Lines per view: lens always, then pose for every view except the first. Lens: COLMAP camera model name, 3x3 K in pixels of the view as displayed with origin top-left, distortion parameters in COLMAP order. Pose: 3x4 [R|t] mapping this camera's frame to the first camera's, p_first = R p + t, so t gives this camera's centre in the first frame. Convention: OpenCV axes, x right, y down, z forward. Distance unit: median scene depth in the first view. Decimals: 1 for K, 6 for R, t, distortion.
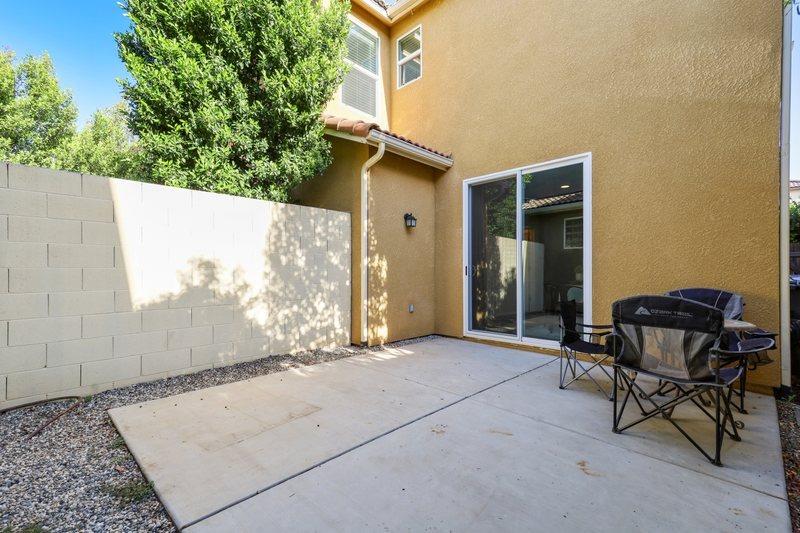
lens RADIAL K [[362.4, 0, 406.5], [0, 362.4, 271.8], [0, 0, 1]] dist [0.006054, -0.001572]
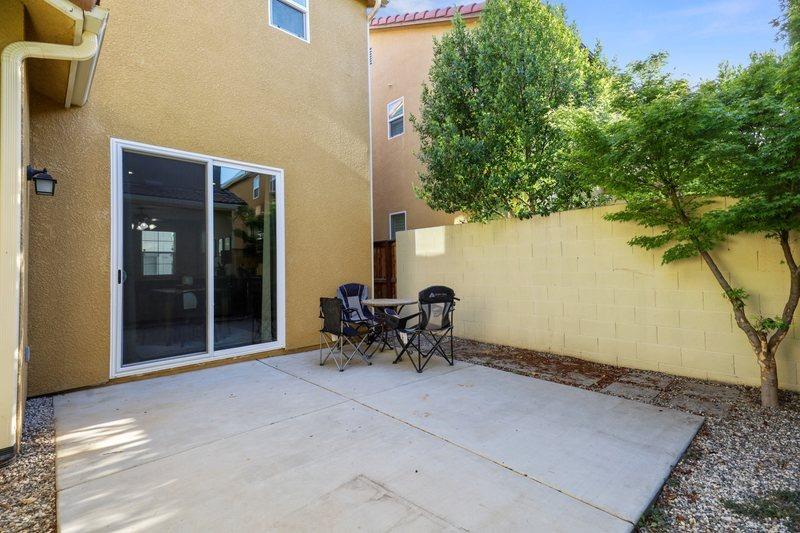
lens RADIAL K [[362.4, 0, 405.5], [0, 362.4, 261.7], [0, 0, 1]] dist [0.006054, -0.001572]
pose [[0.044210, 0.022445, 0.998770, -0.709433], [0.017470, 0.999577, -0.023237, -0.009447], [-0.998870, 0.018476, 0.043799, 0.672588]]
